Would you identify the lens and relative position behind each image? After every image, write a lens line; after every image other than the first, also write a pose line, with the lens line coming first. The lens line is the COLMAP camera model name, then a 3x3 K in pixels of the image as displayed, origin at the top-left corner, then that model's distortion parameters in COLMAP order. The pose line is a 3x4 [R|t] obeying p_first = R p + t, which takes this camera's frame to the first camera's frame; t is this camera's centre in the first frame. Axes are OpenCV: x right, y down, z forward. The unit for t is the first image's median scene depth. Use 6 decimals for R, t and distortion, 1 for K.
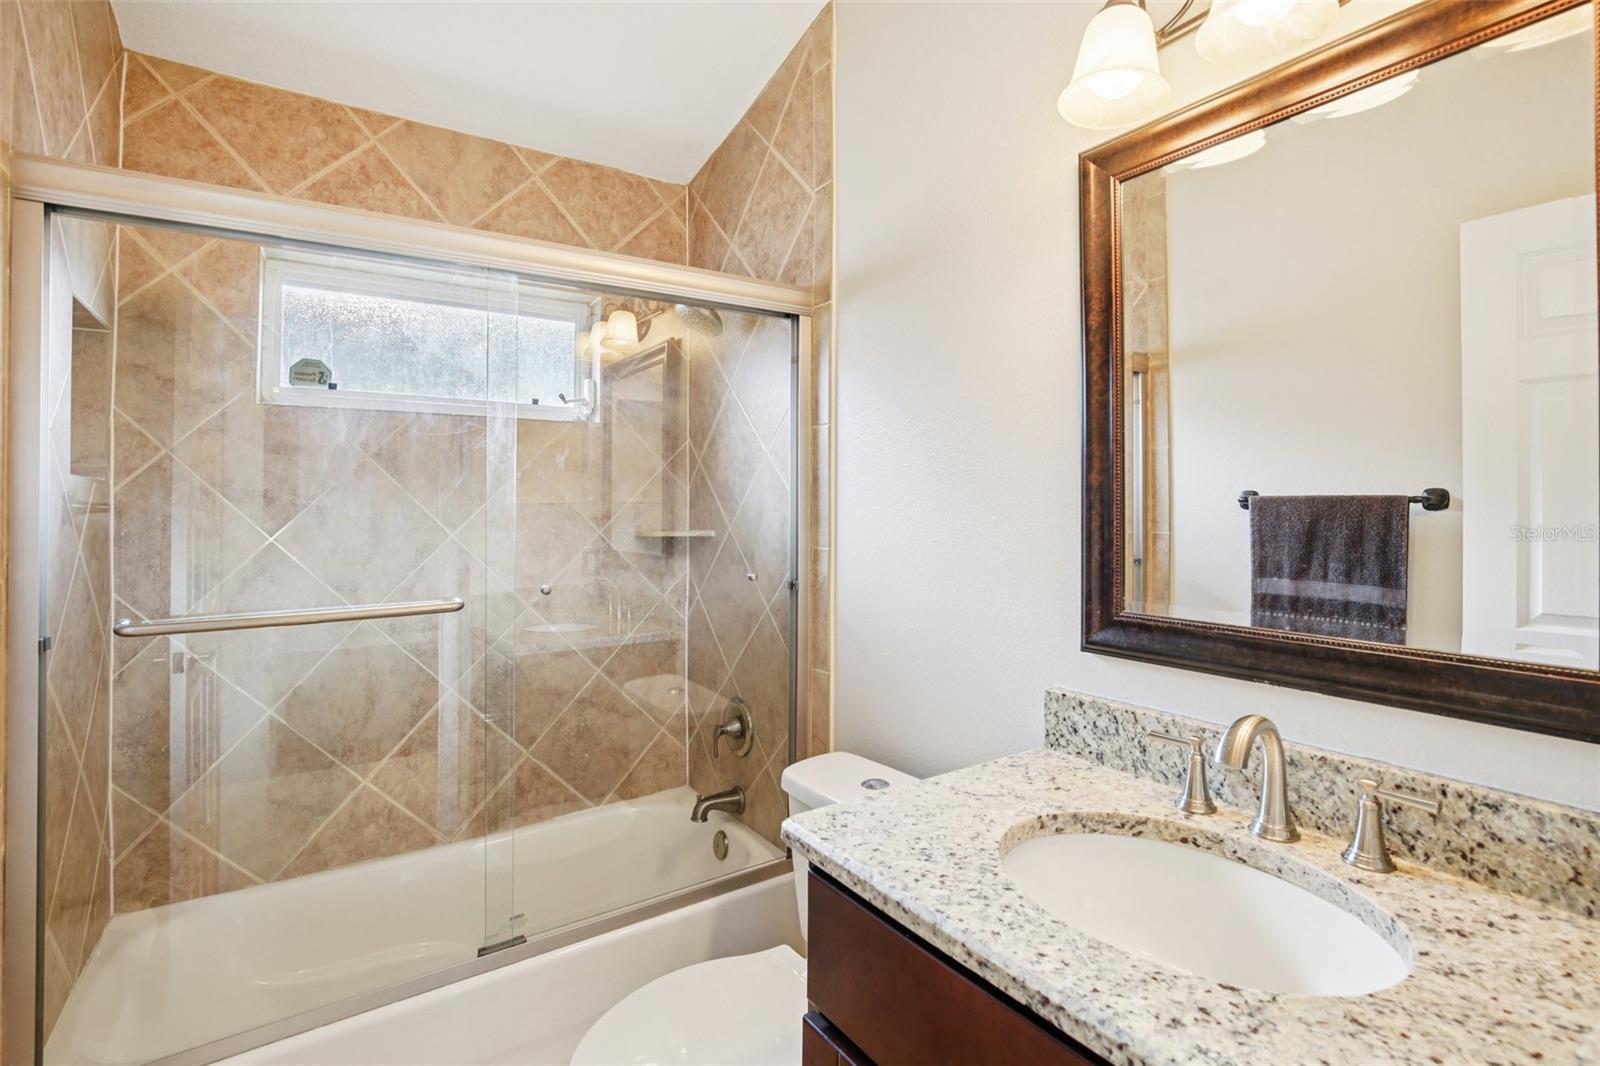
lens RADIAL K [[757.8, 0, 800.0], [0, 757.8, 533.0], [0, 0, 1]] dist [-0.010803, -0.000247]
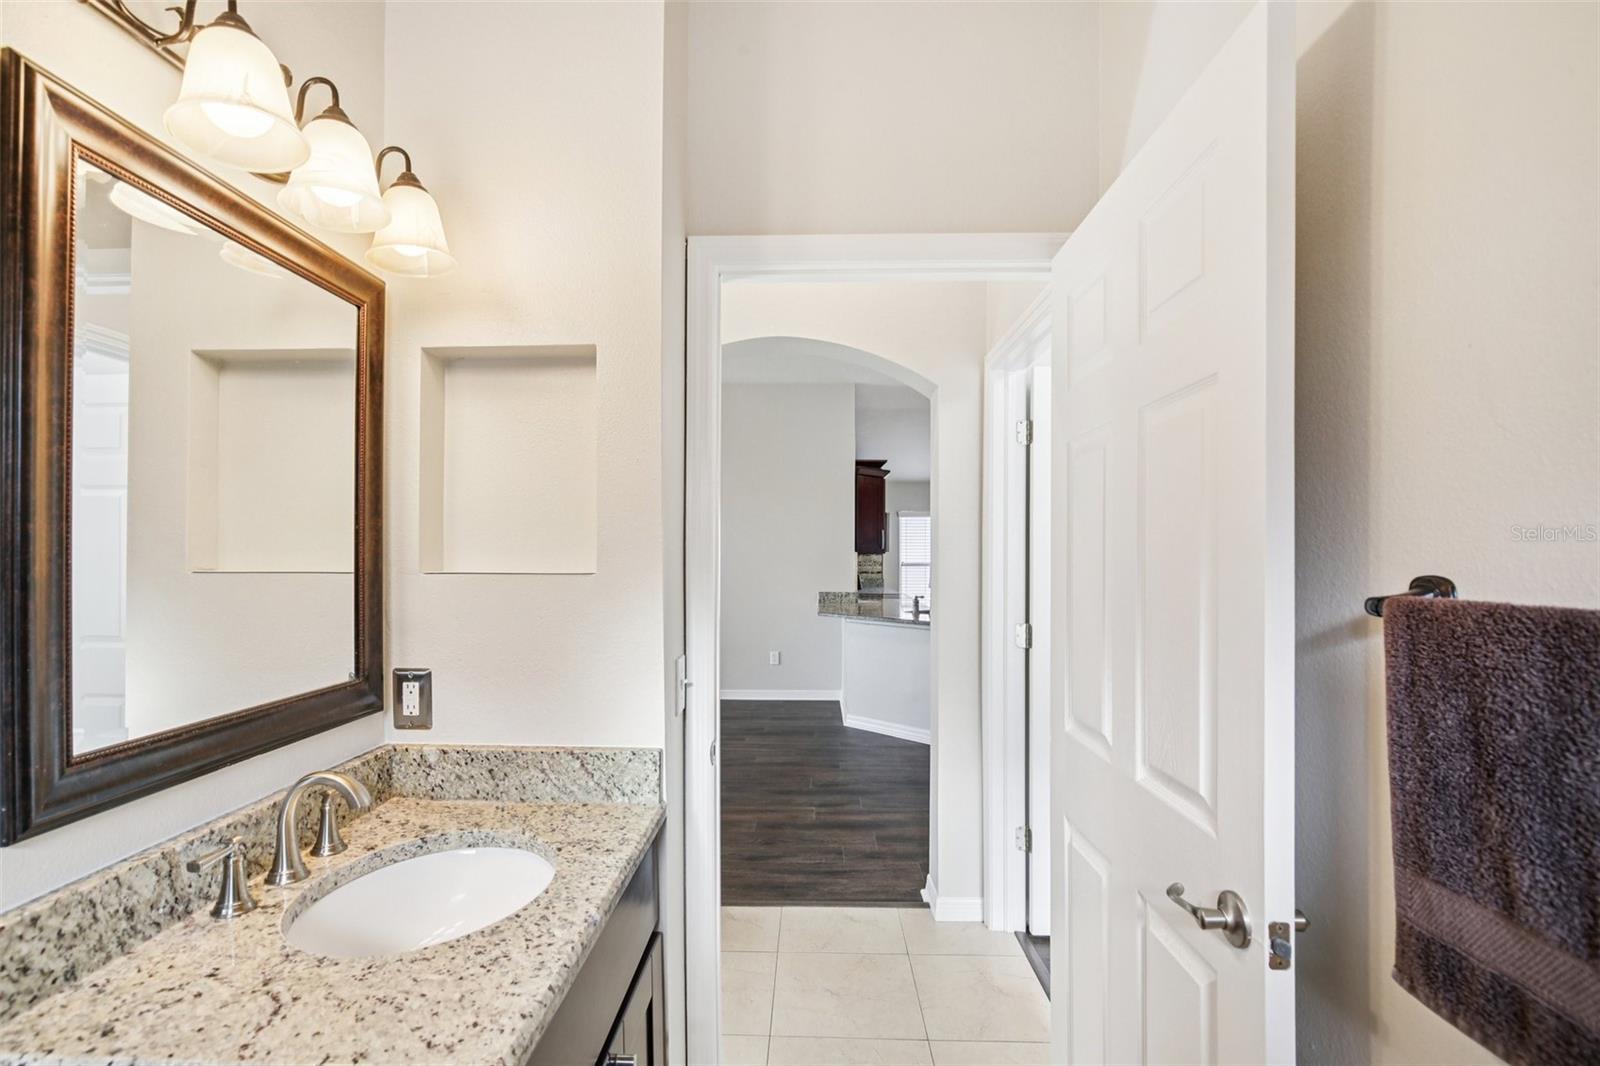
lens RADIAL K [[757.8, 0, 800.0], [0, 757.8, 533.0], [0, 0, 1]] dist [-0.010803, -0.000247]
pose [[-0.812490, 0.006108, 0.582943, -0.628566], [0.012182, 0.999905, 0.006501, -0.121687], [-0.582848, 0.012383, -0.812487, 1.314193]]
